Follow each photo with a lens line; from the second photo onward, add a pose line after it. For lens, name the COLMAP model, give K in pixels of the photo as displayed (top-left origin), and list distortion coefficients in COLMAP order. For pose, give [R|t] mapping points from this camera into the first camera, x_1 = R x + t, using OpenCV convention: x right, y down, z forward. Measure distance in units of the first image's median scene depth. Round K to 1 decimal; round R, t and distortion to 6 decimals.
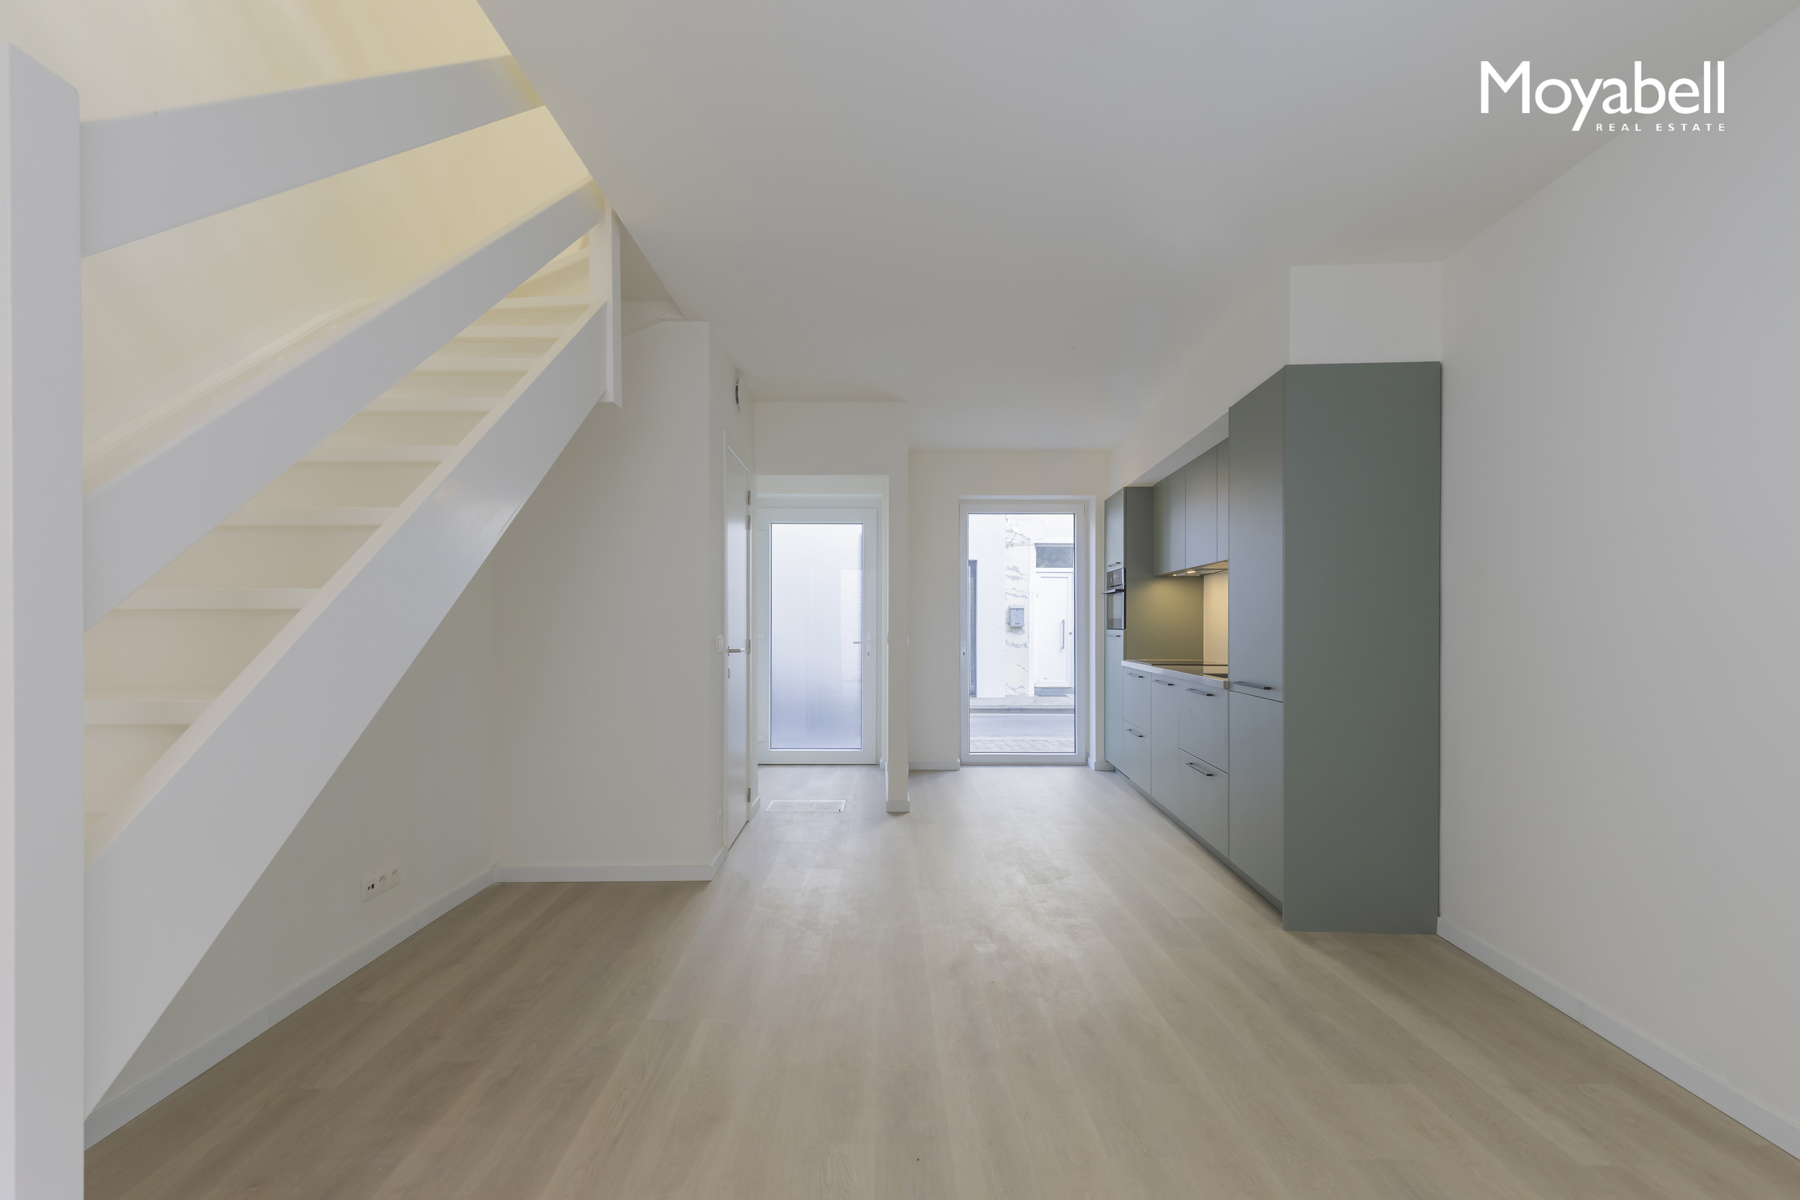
lens RADIAL K [[848.0, 0, 901.8], [0, 848.0, 621.2], [0, 0, 1]] dist [0.000914, 0.000088]
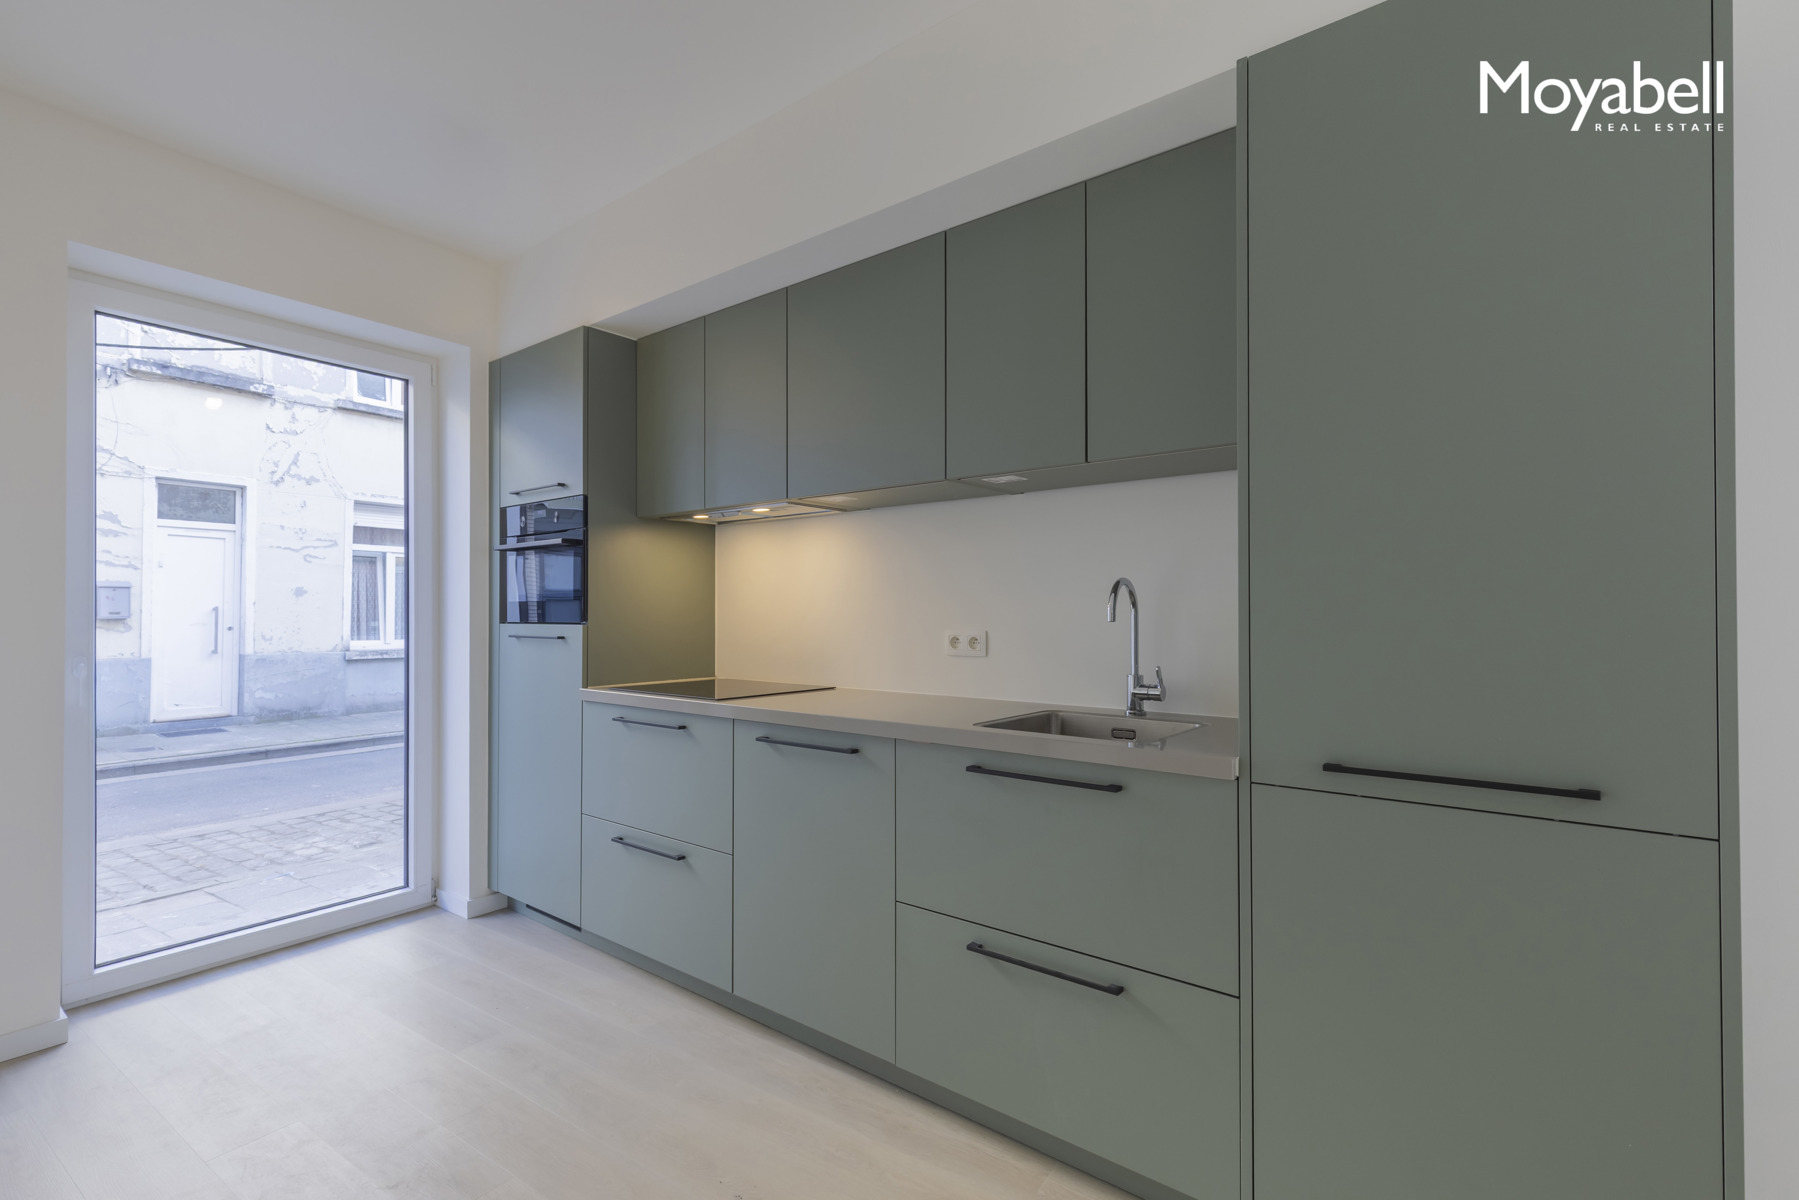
lens RADIAL K [[797.7, 0, 899.5], [0, 797.7, 600.0], [0, 0, 1]] dist [0.001925, 0.000107]
pose [[0.572967, 0.003042, 0.819572, -0.003593], [0.004268, 0.999968, -0.006695, -0.000457], [-0.819567, 0.007334, 0.572936, 0.540572]]
